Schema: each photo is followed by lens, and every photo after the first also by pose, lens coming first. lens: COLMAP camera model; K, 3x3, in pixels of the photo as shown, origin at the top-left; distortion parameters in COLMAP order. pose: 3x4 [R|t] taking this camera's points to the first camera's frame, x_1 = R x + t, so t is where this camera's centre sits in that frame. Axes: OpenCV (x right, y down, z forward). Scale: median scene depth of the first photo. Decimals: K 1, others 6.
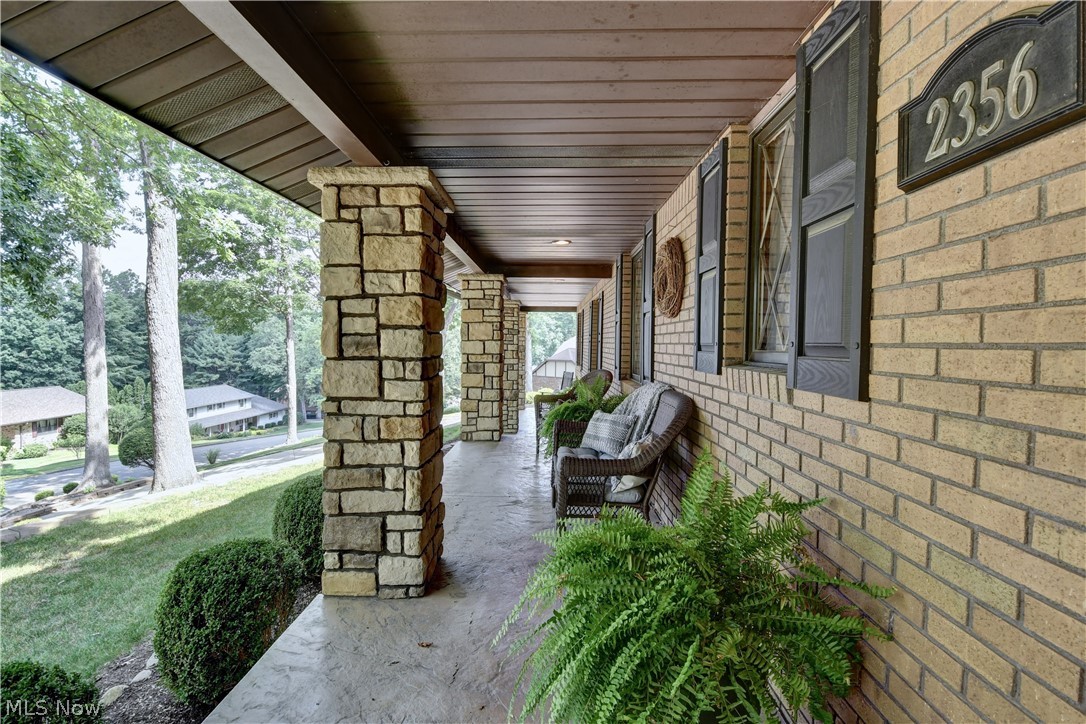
lens RADIAL K [[495.0, 0, 545.0], [0, 495.0, 359.1], [0, 0, 1]] dist [0.018446, -0.024605]
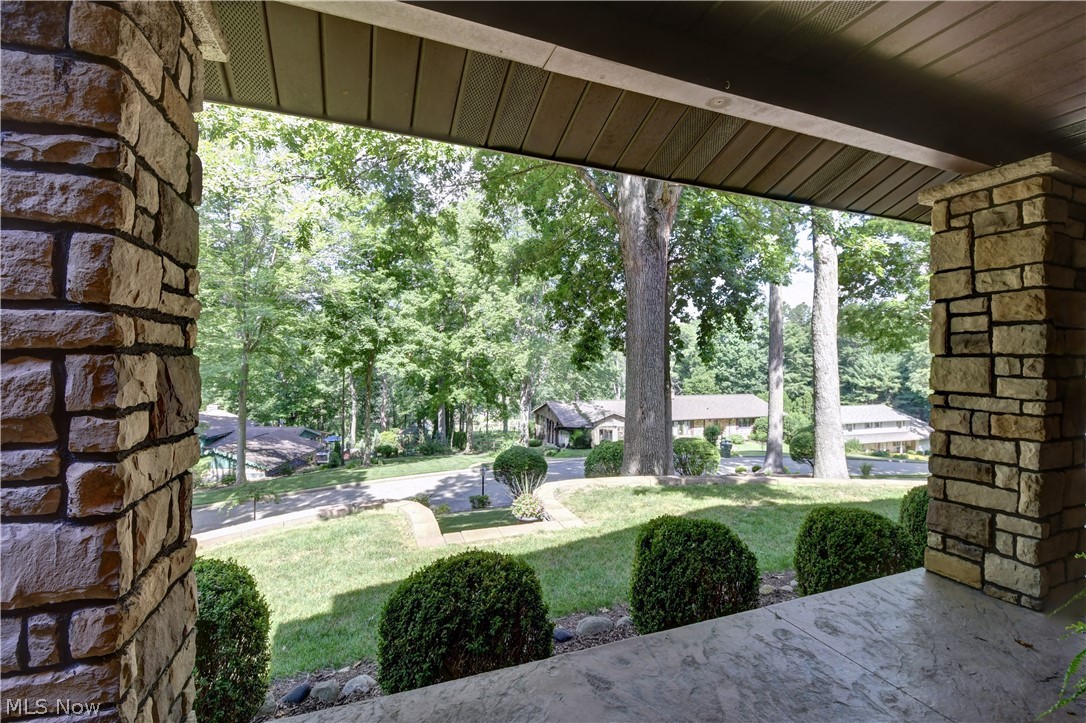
lens RADIAL K [[474.0, 0, 543.6], [0, 474.0, 358.1], [0, 0, 1]] dist [0.005682, -0.015868]
pose [[0.365424, -0.002893, -0.930837, 0.223153], [-0.039536, 0.999045, -0.018626, 0.057709], [0.930001, 0.043608, 0.364961, -0.198383]]
